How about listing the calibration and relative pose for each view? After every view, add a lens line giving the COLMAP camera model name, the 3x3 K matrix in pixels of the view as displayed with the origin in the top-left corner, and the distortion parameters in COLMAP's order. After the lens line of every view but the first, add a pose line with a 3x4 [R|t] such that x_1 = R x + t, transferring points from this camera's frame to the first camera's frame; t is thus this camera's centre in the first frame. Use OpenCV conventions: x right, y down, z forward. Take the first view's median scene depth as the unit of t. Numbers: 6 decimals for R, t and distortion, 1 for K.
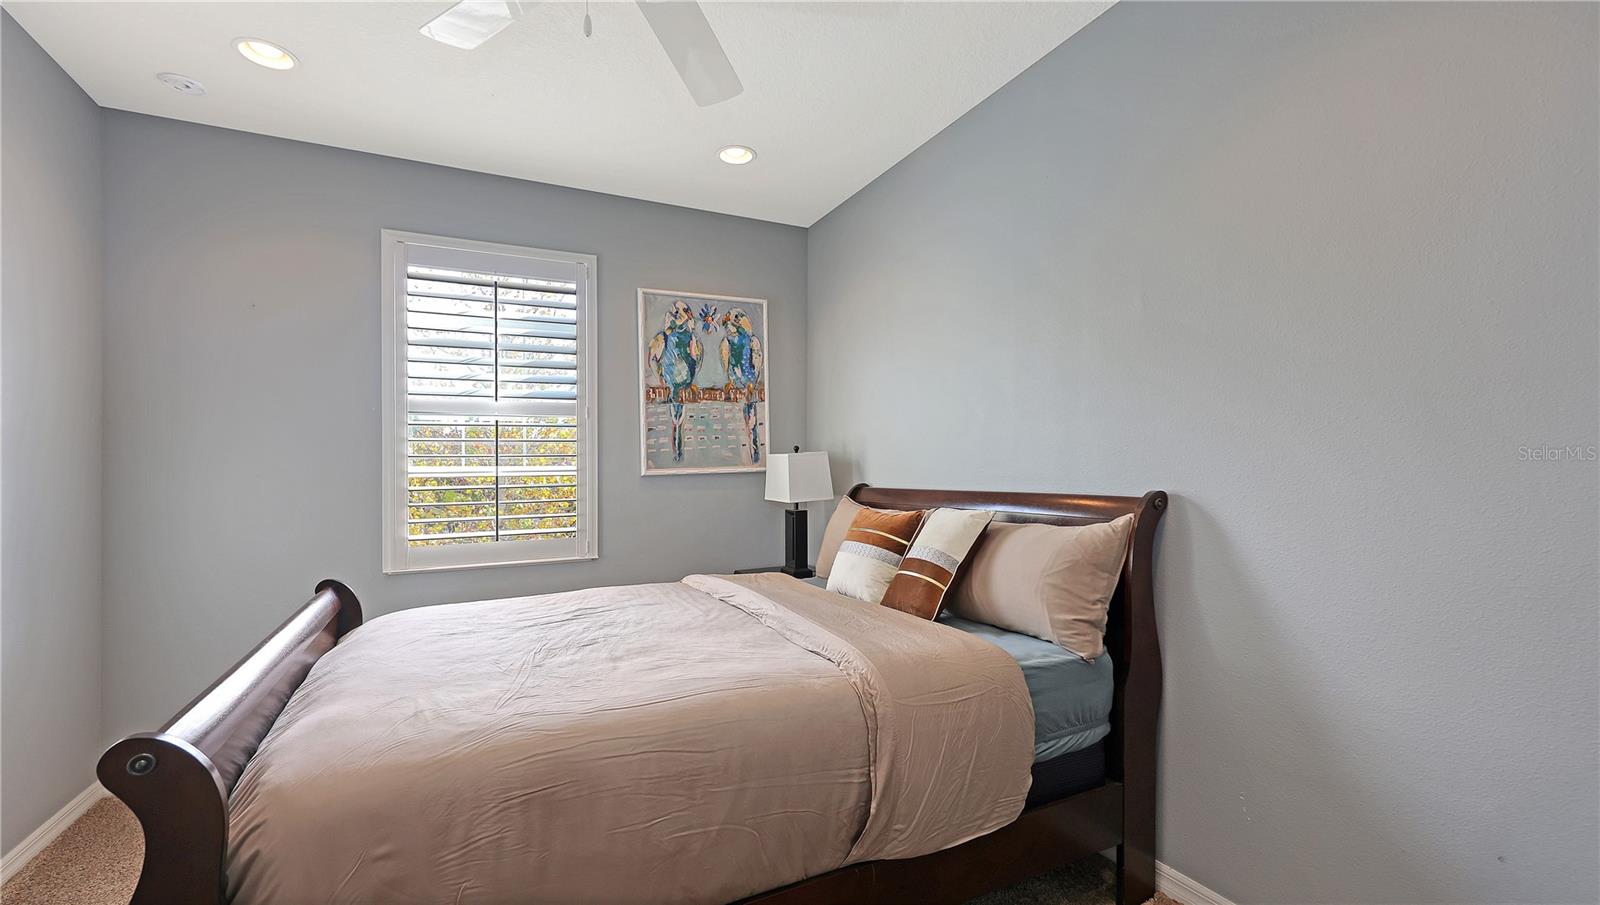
lens RADIAL K [[665.2, 0, 794.3], [0, 665.2, 466.3], [0, 0, 1]] dist [0.005421, 0.000169]
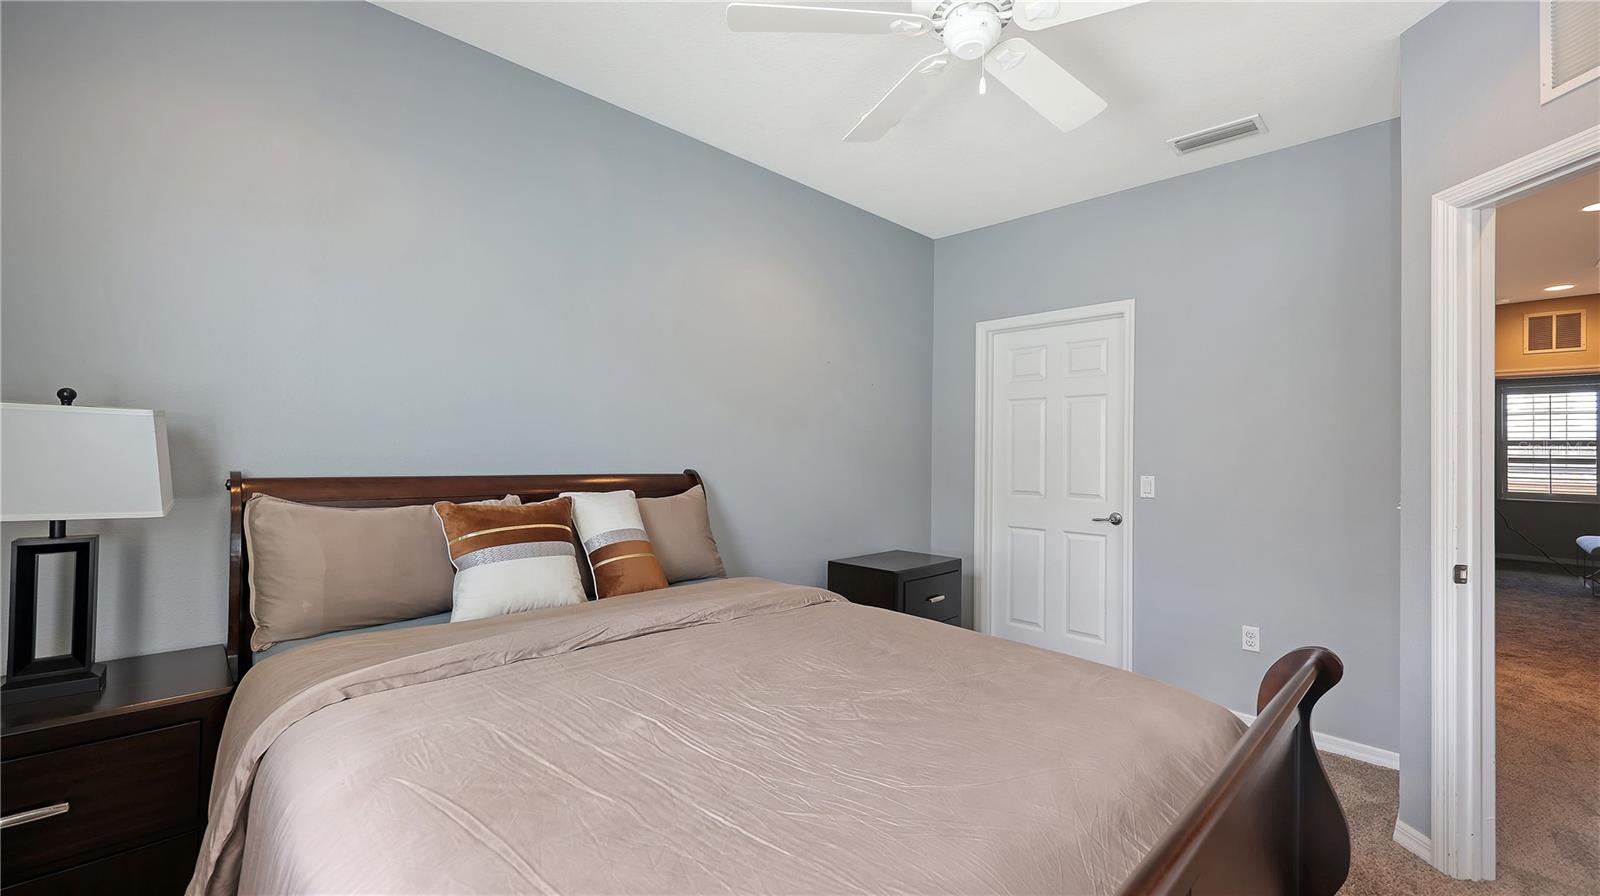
lens RADIAL K [[651.1, 0, 800.0], [0, 651.1, 448.0], [0, 0, 1]] dist [0.000447, -0.000040]
pose [[-0.313459, 0.020278, 0.949385, -0.623386], [-0.011970, 0.999608, -0.025303, 0.014550], [-0.949526, -0.019295, -0.313094, 0.775376]]
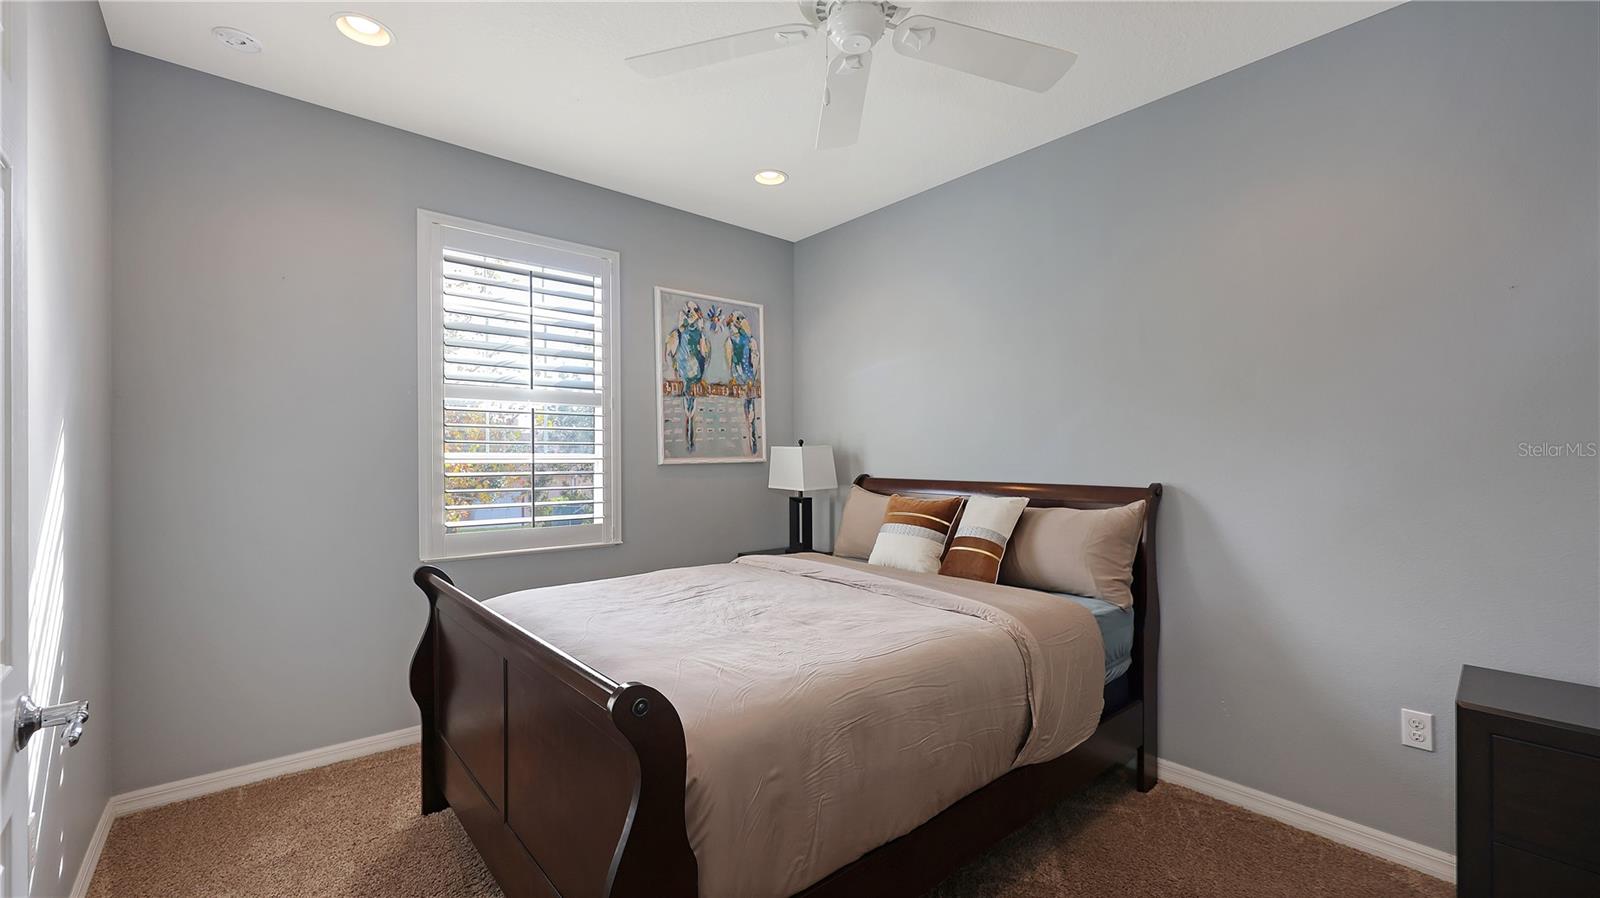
lens RADIAL K [[651.1, 0, 800.0], [0, 651.1, 449.0], [0, 0, 1]] dist [0.000447, -0.000040]
pose [[0.967806, 0.020302, 0.250876, -0.309288], [-0.017777, 0.999766, -0.012326, -0.001898], [-0.251068, 0.007470, 0.967941, -0.061141]]
